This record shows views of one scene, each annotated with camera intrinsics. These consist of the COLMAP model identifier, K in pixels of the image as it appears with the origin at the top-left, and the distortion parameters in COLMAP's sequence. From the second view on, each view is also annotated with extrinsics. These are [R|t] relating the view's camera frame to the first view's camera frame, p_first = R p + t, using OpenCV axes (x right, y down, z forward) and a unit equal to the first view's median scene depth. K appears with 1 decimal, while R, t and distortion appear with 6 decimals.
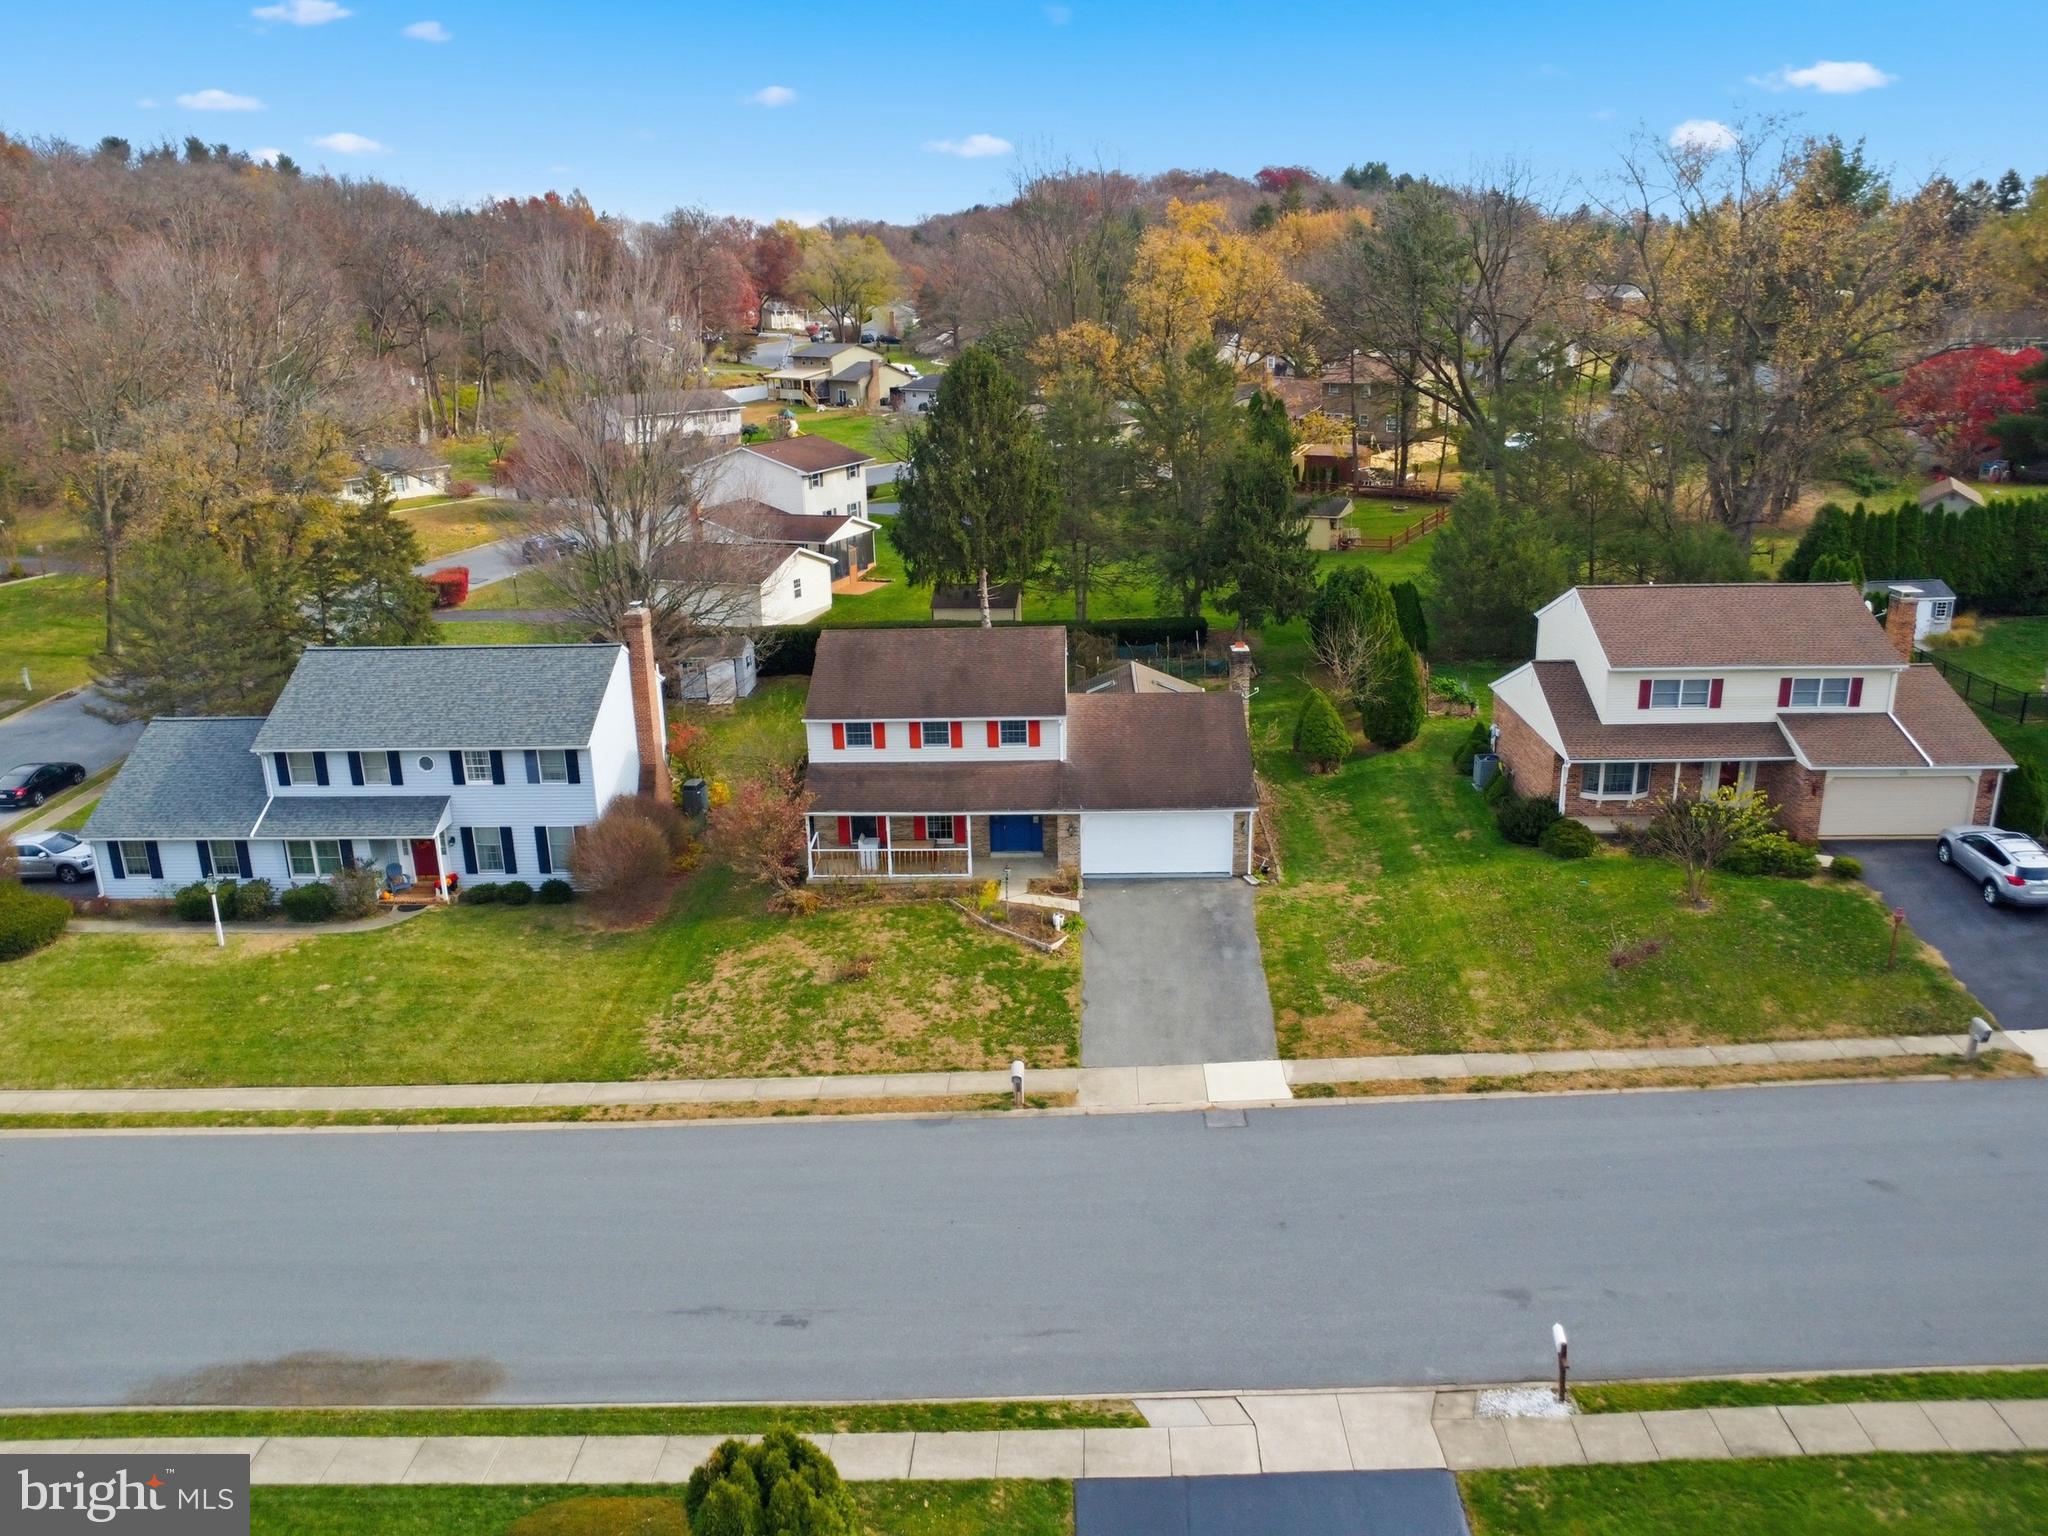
lens RADIAL K [[1522.4, 0, 1038.4], [0, 1522.4, 758.1], [0, 0, 1]] dist [-0.018584, -0.016228]
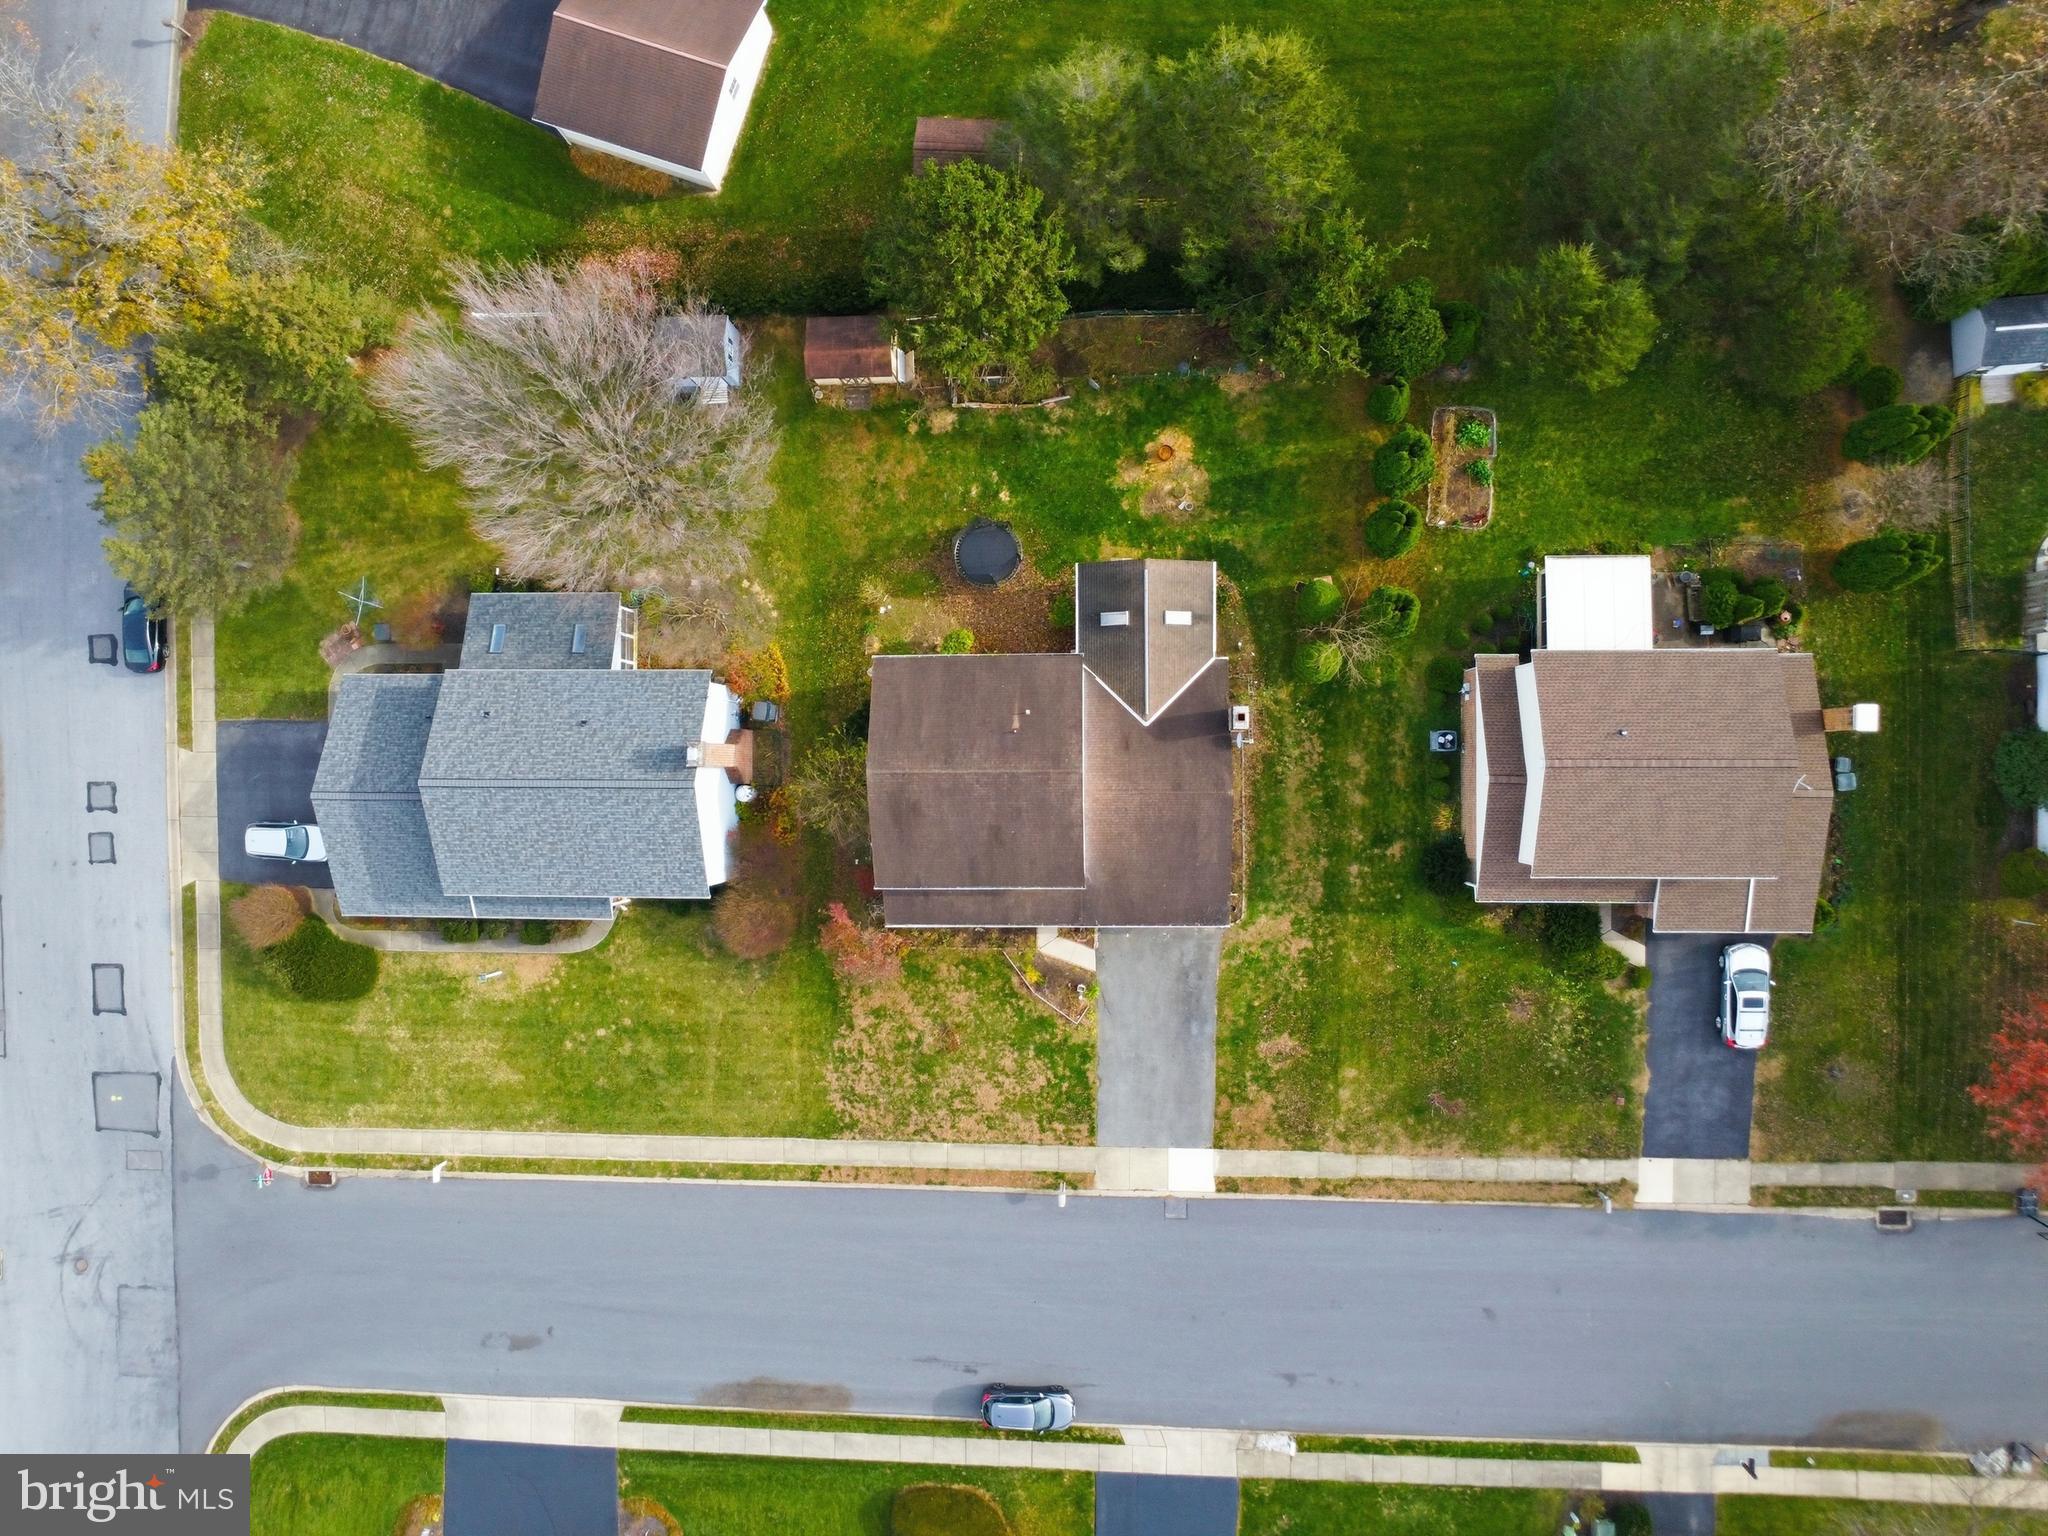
lens RADIAL K [[1522.4, 0, 1041.5], [0, 1522.4, 761.5], [0, 0, 1]] dist [-0.018584, -0.016228]
pose [[0.999100, -0.029215, -0.030744, 0.029346], [0.038123, 0.301007, 0.952860, -1.492467], [-0.018583, -0.953174, 0.301850, 0.856546]]
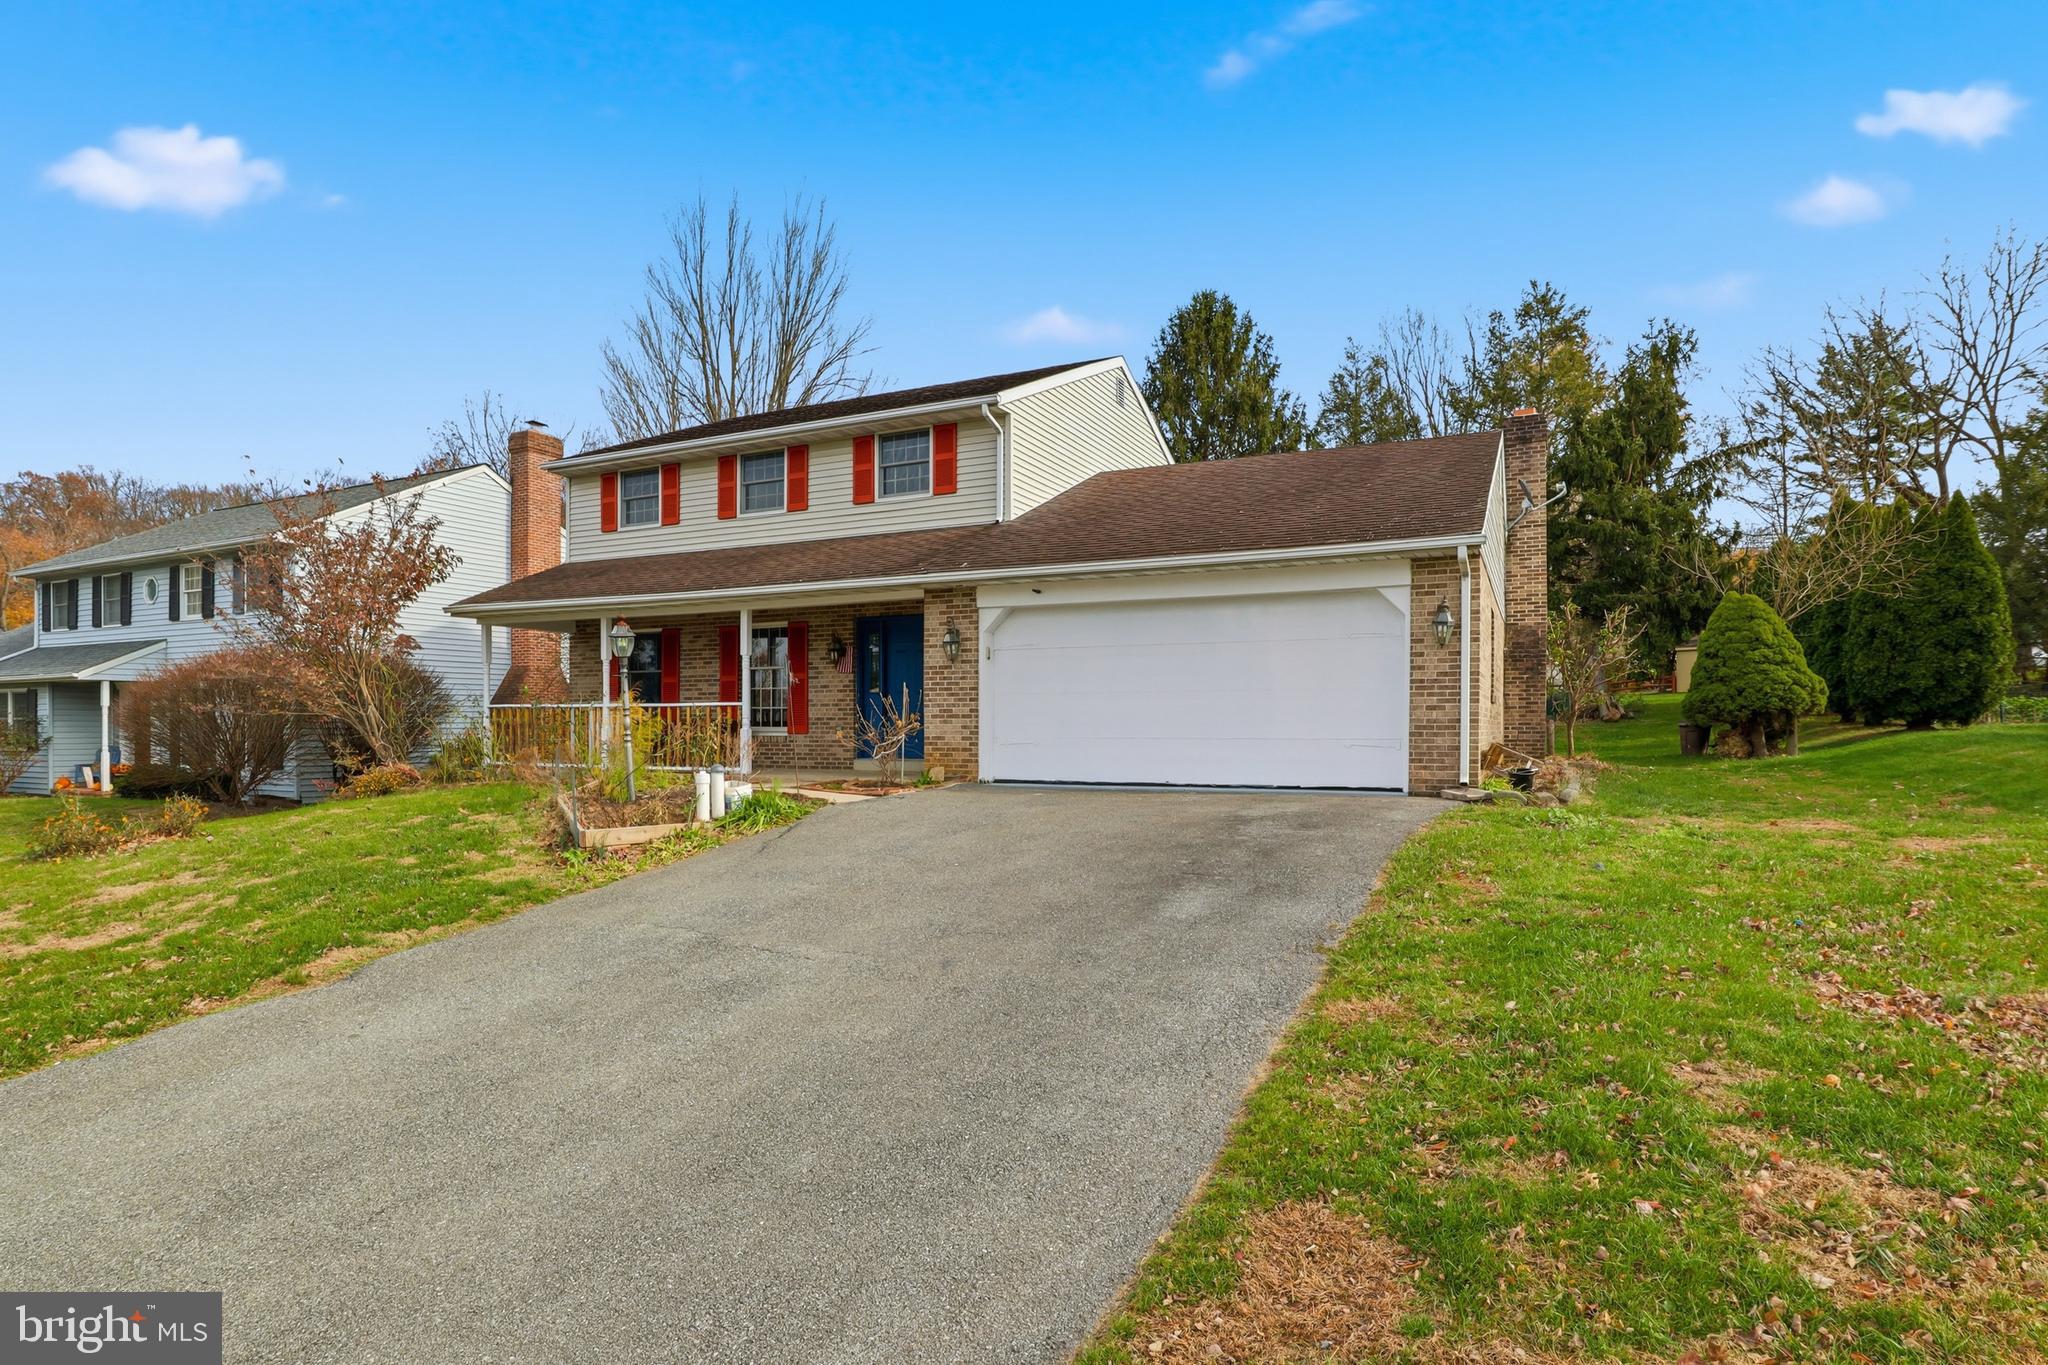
lens RADIAL K [[1094.3, 0, 1020.9], [0, 1094.3, 711.7], [0, 0, 1]] dist [-0.043375, 0.015099]
pose [[0.909585, 0.015402, -0.415231, 0.174904], [-0.137543, 0.954137, -0.265904, 0.155820], [0.392092, 0.298974, 0.869987, 0.920010]]
